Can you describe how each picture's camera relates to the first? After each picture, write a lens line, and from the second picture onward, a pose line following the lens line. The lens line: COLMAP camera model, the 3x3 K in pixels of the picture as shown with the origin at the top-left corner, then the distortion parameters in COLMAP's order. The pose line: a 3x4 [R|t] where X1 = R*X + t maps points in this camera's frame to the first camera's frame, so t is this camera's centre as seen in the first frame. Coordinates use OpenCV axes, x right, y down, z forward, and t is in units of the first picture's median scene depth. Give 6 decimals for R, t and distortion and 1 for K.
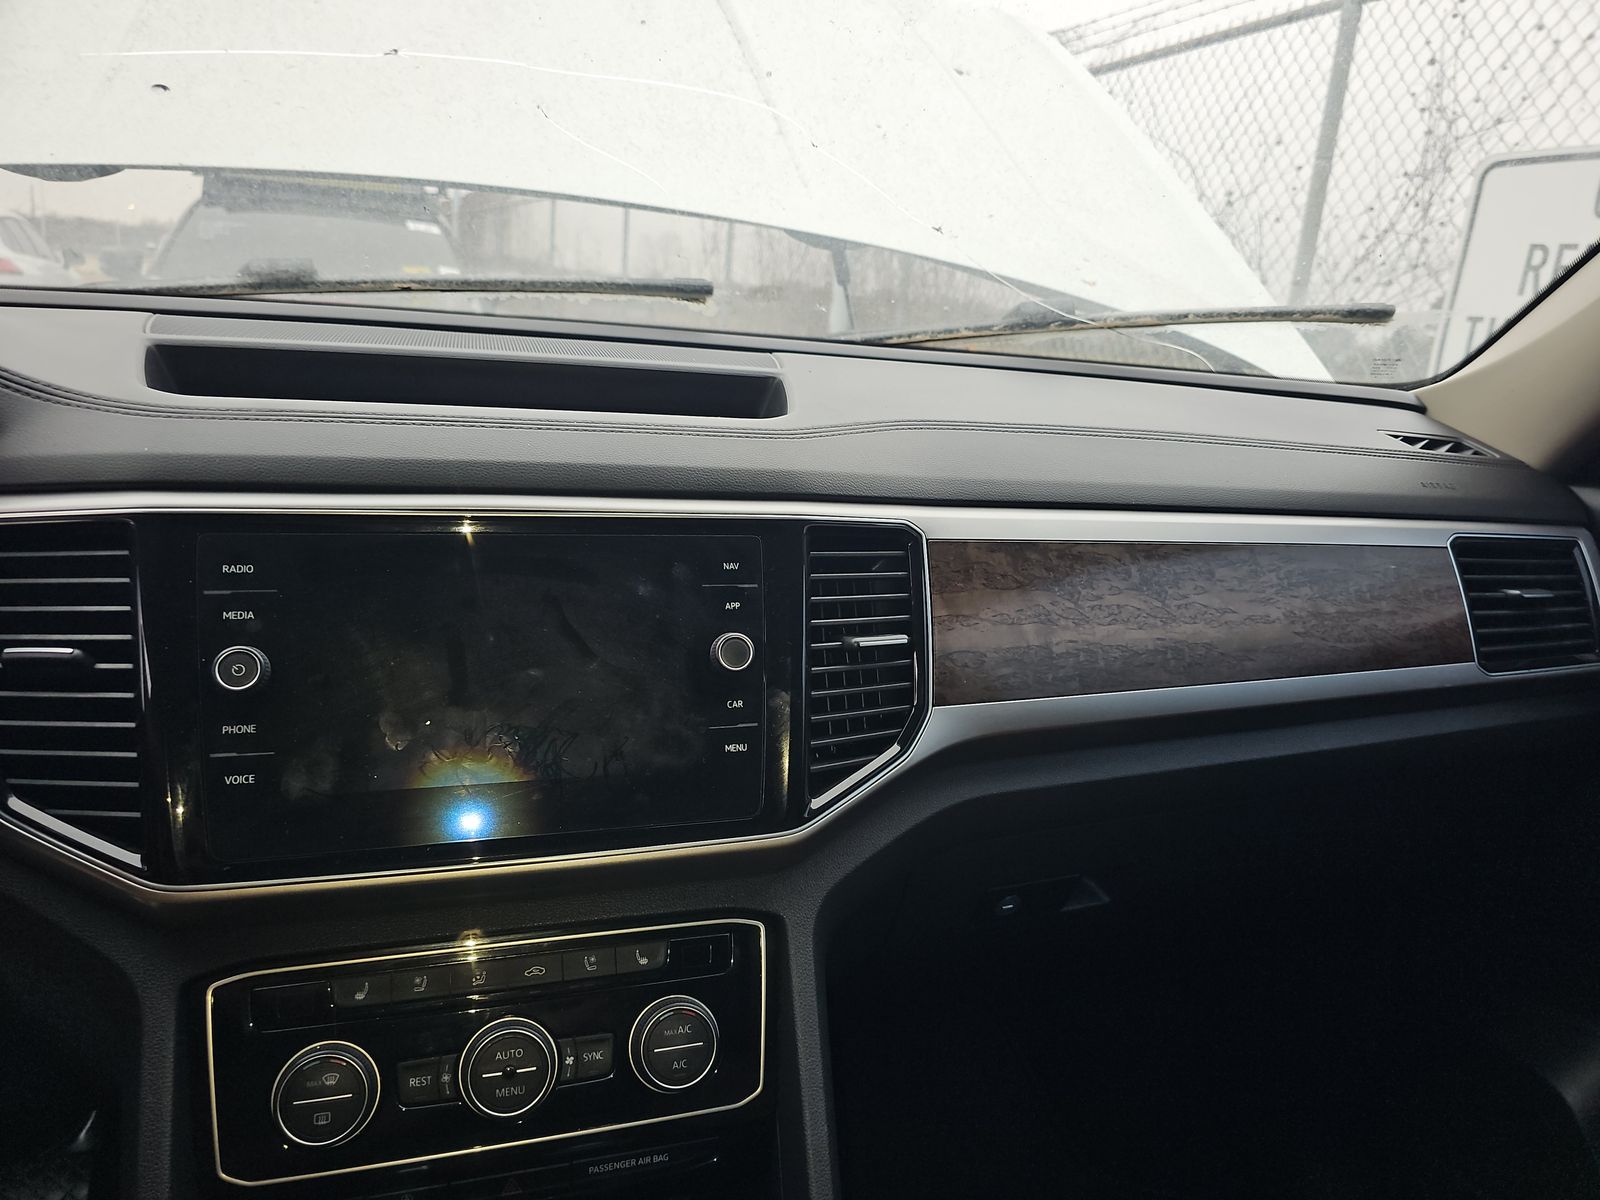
lens RADIAL K [[1067.1, 0, 793.4], [0, 1067.1, 578.8], [0, 0, 1]] dist [0.021238, -0.005447]
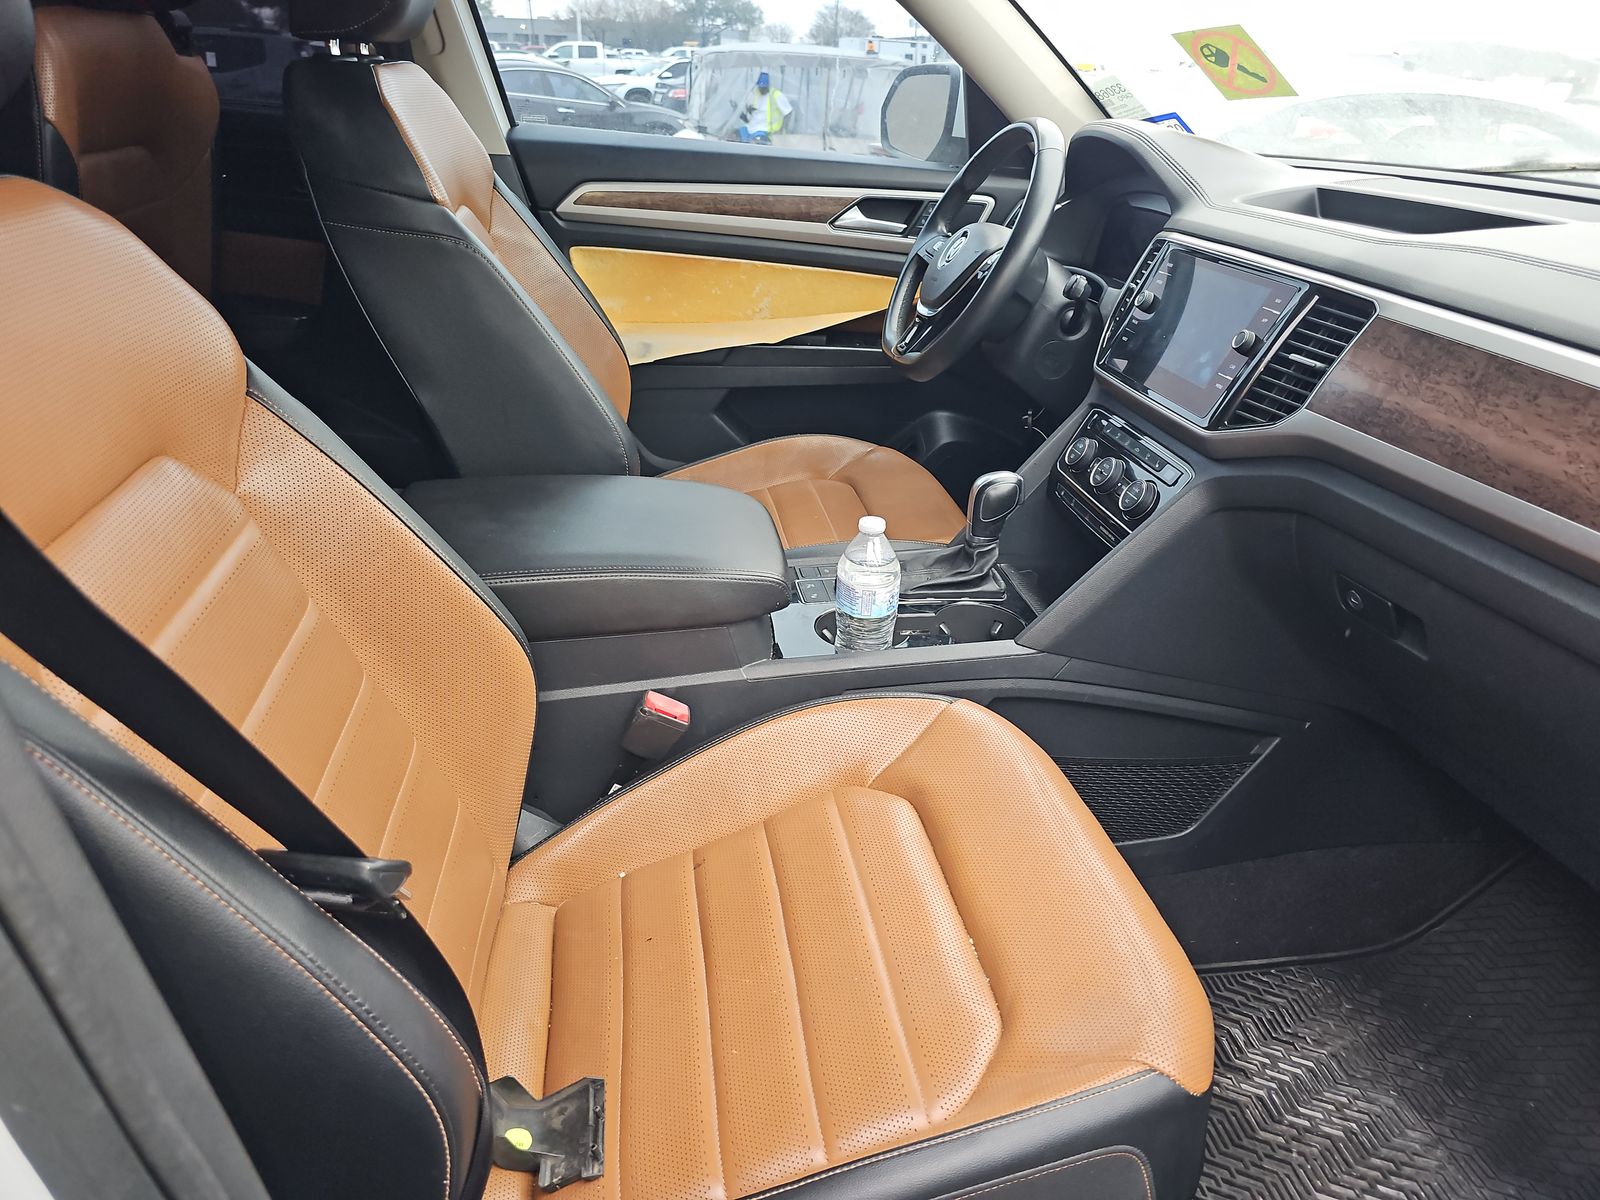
lens RADIAL K [[1067.1, 0, 793.4], [0, 1067.1, 578.8], [0, 0, 1]] dist [0.021238, -0.005447]
pose [[-0.141839, 0.344123, -0.928149, 1.707011], [-0.307997, 0.875746, 0.371762, -0.019404], [0.940755, 0.338598, -0.018226, 0.345976]]
